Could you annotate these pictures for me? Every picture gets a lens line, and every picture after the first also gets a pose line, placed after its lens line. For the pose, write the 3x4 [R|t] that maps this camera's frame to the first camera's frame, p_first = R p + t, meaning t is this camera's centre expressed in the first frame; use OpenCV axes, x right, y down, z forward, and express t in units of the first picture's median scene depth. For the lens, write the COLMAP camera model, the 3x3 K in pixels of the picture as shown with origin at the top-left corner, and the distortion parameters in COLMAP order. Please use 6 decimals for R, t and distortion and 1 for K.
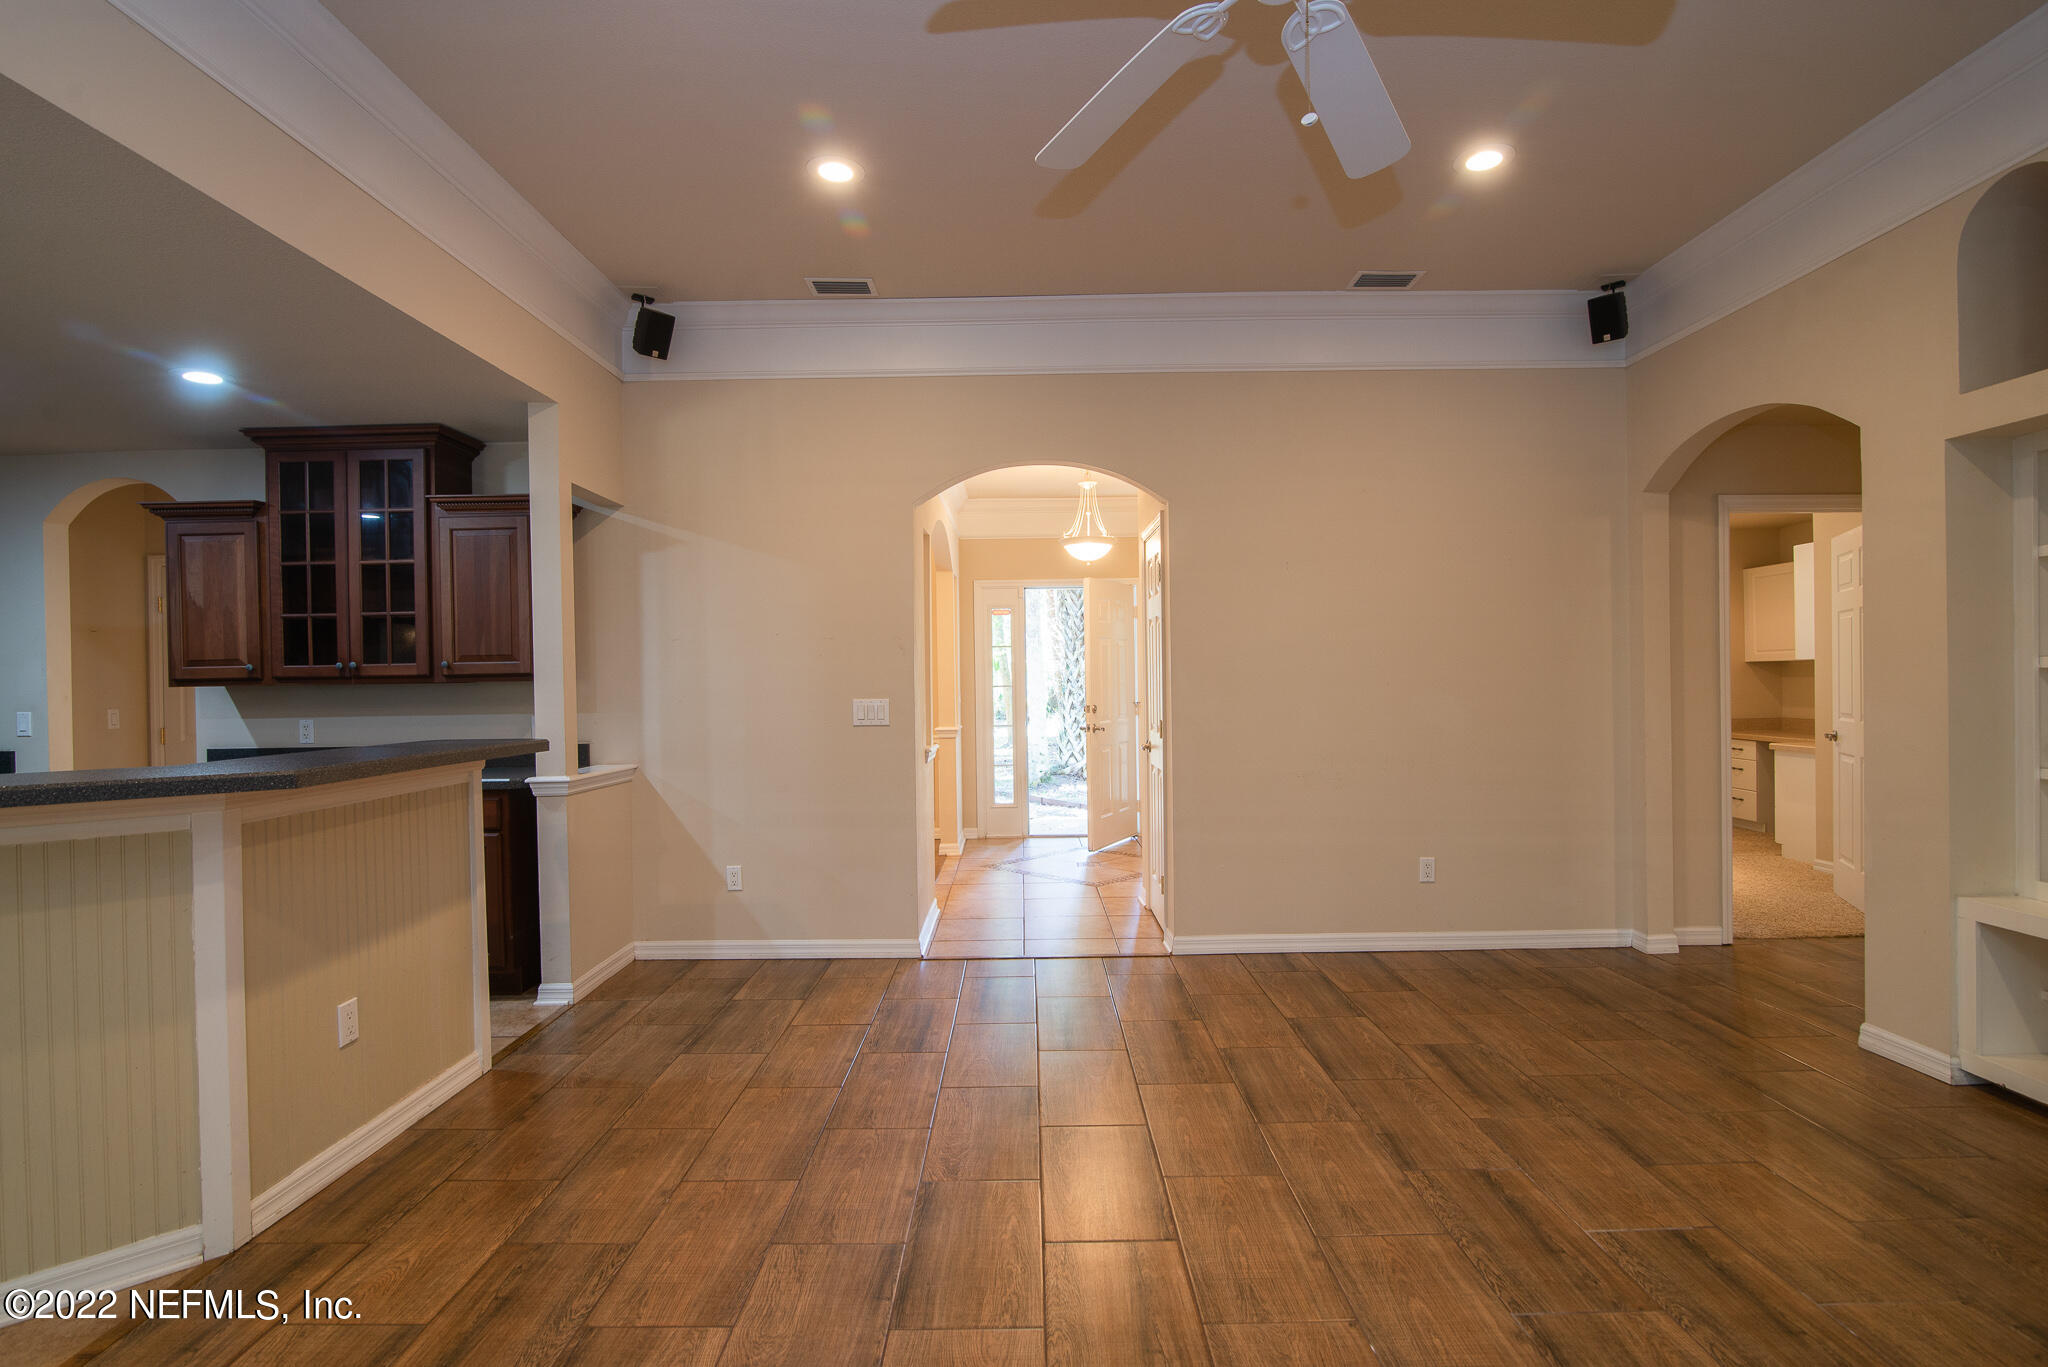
lens RADIAL K [[989.5, 0, 1025.2], [0, 989.5, 686.3], [0, 0, 1]] dist [-0.017758, -0.002369]
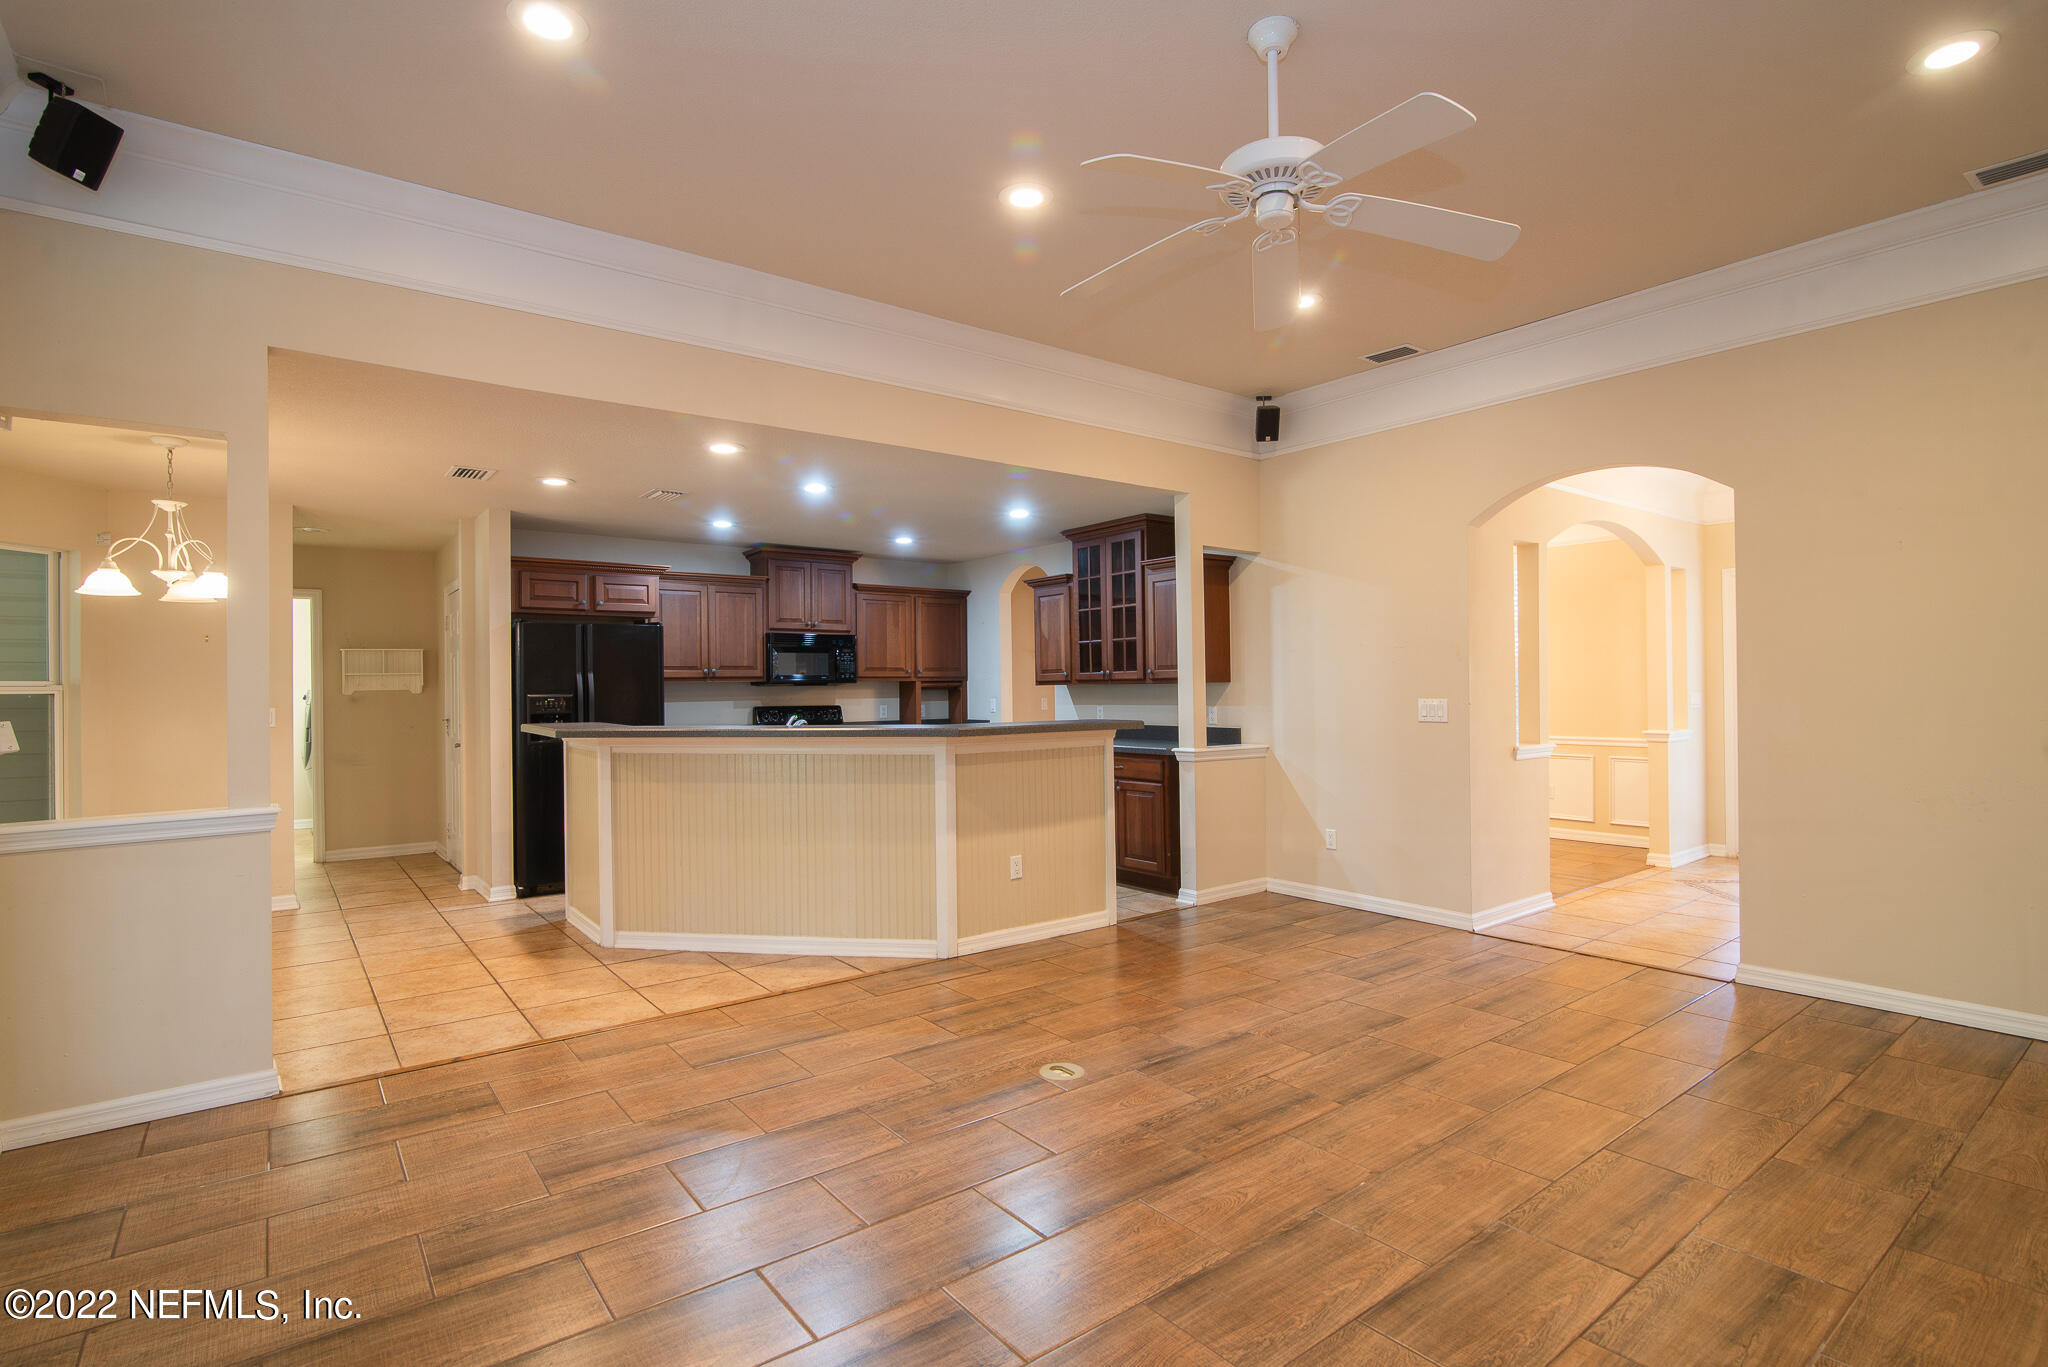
lens RADIAL K [[989.5, 0, 1018.7], [0, 989.5, 688.7], [0, 0, 1]] dist [-0.017758, -0.002369]
pose [[0.608009, 0.007829, -0.793892, 0.497523], [-0.002210, 0.999964, 0.008169, -0.008017], [0.793927, -0.003212, 0.608004, -0.088362]]
